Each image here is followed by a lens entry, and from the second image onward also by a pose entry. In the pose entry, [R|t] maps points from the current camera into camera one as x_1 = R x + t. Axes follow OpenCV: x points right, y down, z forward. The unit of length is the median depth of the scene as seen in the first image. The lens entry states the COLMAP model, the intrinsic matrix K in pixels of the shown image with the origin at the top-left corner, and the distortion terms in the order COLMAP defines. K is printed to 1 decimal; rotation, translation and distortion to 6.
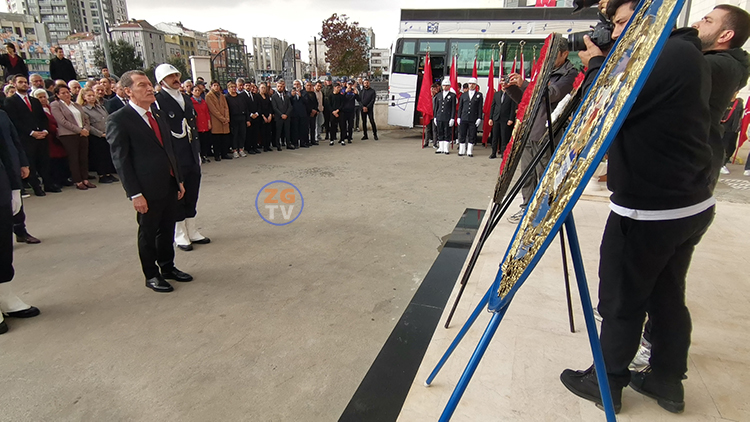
lens RADIAL K [[428.5, 0, 376.4], [0, 428.5, 210.6], [0, 0, 1]] dist [0.053815, -0.038827]
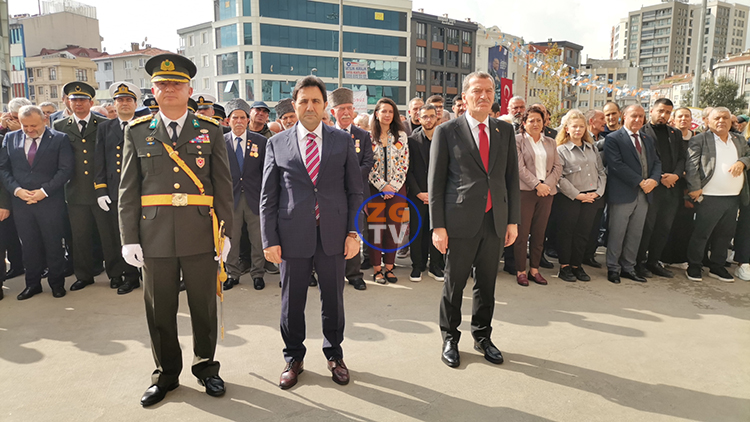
lens RADIAL K [[565.5, 0, 377.5], [0, 565.5, 211.8], [0, 0, 1]] dist [0.004062, 0.002625]
pose [[0.498904, 0.119635, -0.858360, -0.073556], [-0.247021, 0.968973, -0.008523, -0.045517], [0.830708, 0.216285, 0.512977, 0.228801]]
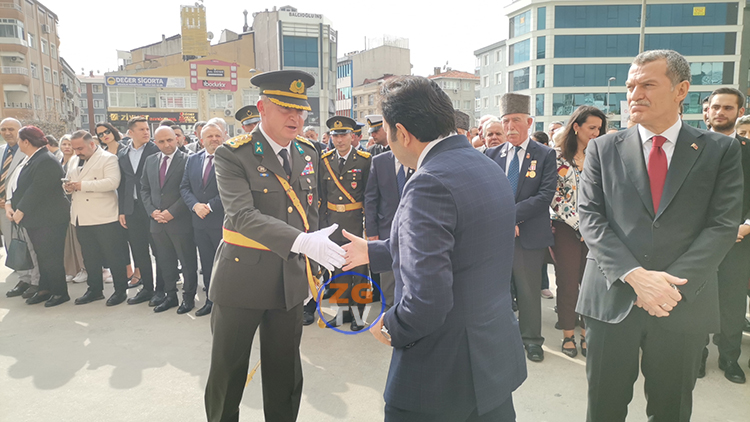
lens RADIAL K [[562.9, 0, 372.9], [0, 562.9, 209.8], [0, 0, 1]] dist [0.006685, 0.008178]
pose [[-0.000735, 0.104253, -0.994550, -0.126464], [-0.273124, 0.956716, 0.100489, -0.073673], [0.961979, 0.271710, 0.027771, 0.318530]]
